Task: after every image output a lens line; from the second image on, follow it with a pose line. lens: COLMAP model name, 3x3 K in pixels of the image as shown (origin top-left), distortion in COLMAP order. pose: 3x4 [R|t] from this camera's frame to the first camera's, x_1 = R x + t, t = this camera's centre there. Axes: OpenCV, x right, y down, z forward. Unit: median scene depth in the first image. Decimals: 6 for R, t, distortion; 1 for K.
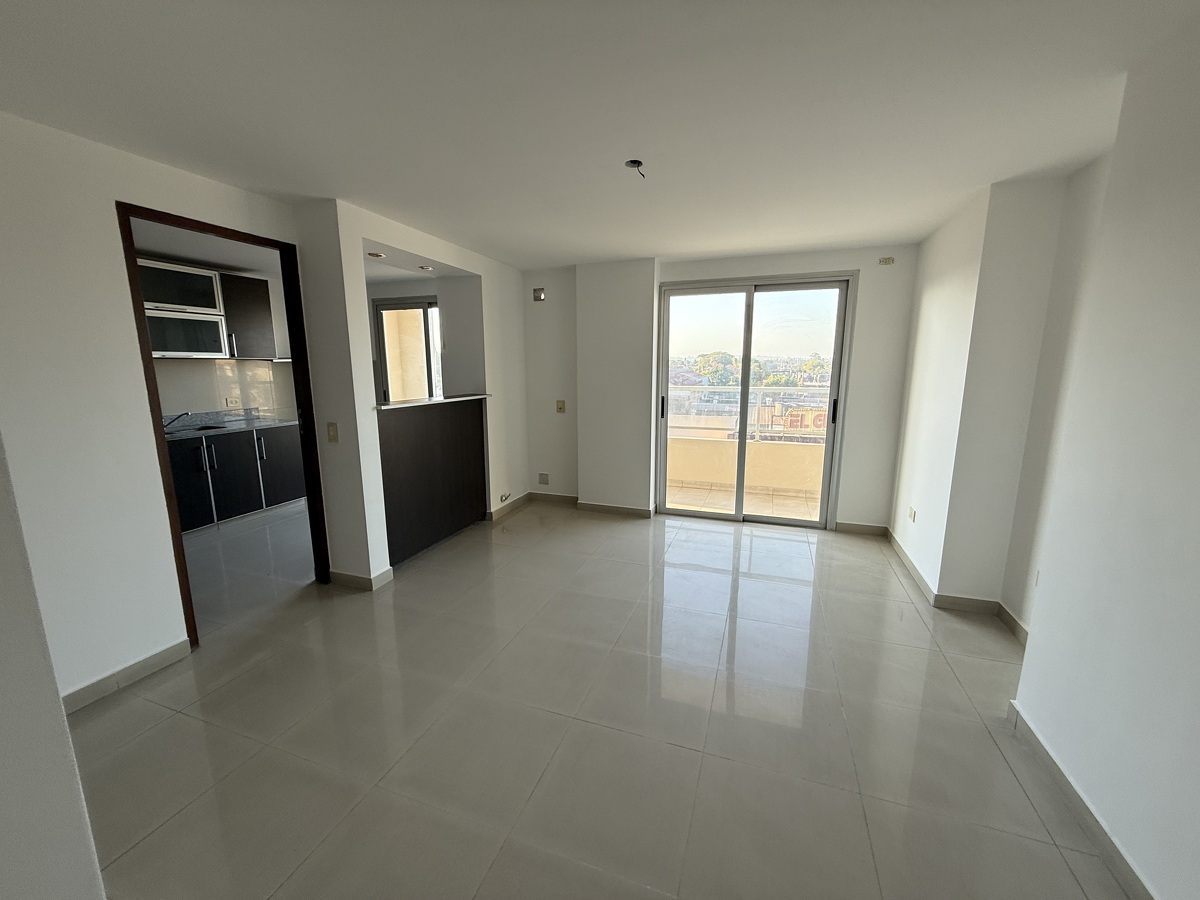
lens RADIAL K [[479.3, 0, 600.7], [0, 479.3, 449.2], [0, 0, 1]] dist [0.001331, -0.000759]
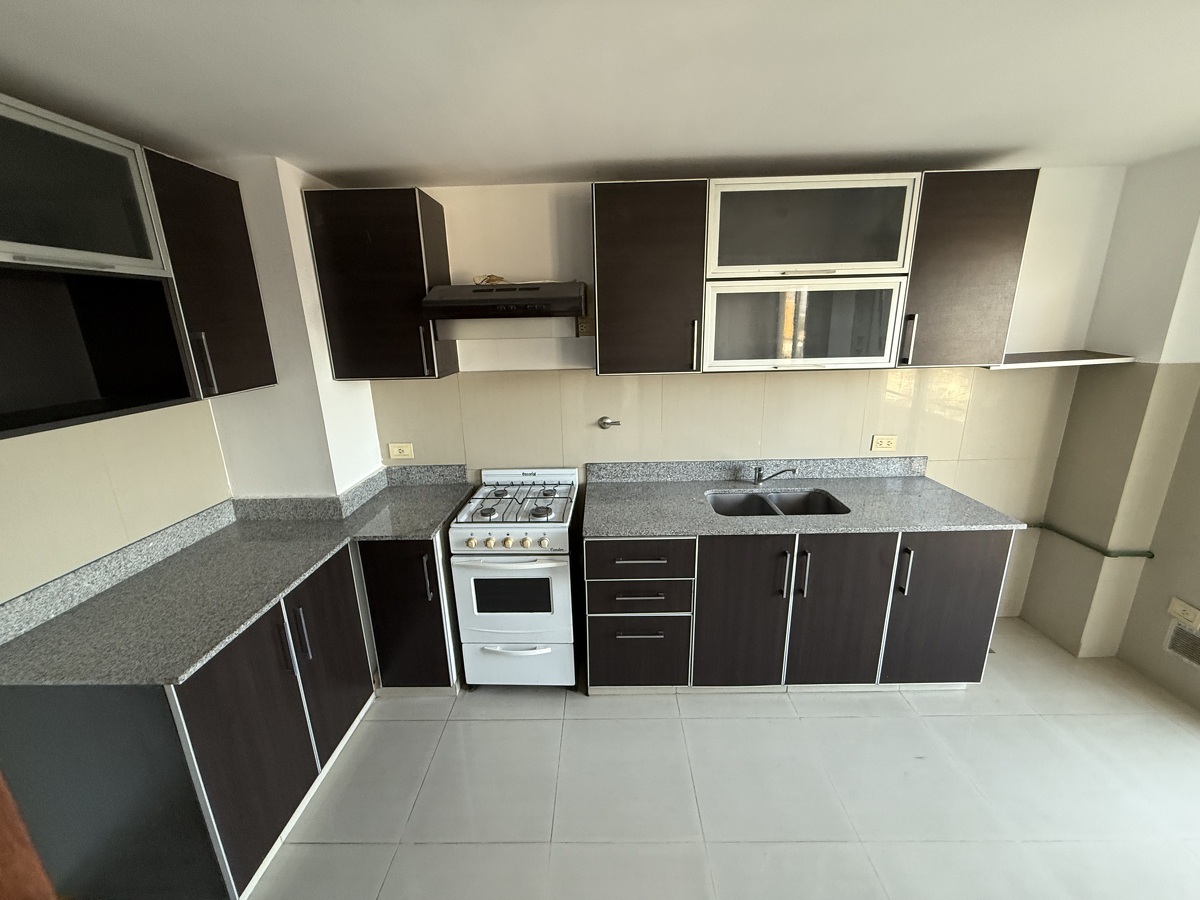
lens RADIAL K [[479.3, 0, 597.6], [0, 479.3, 451.0], [0, 0, 1]] dist [0.001331, -0.000759]
pose [[0.329816, 0.243687, -0.912052, -0.383915], [-0.147905, 0.967518, 0.205021, -0.148937], [0.932387, 0.067277, 0.355145, 0.515710]]
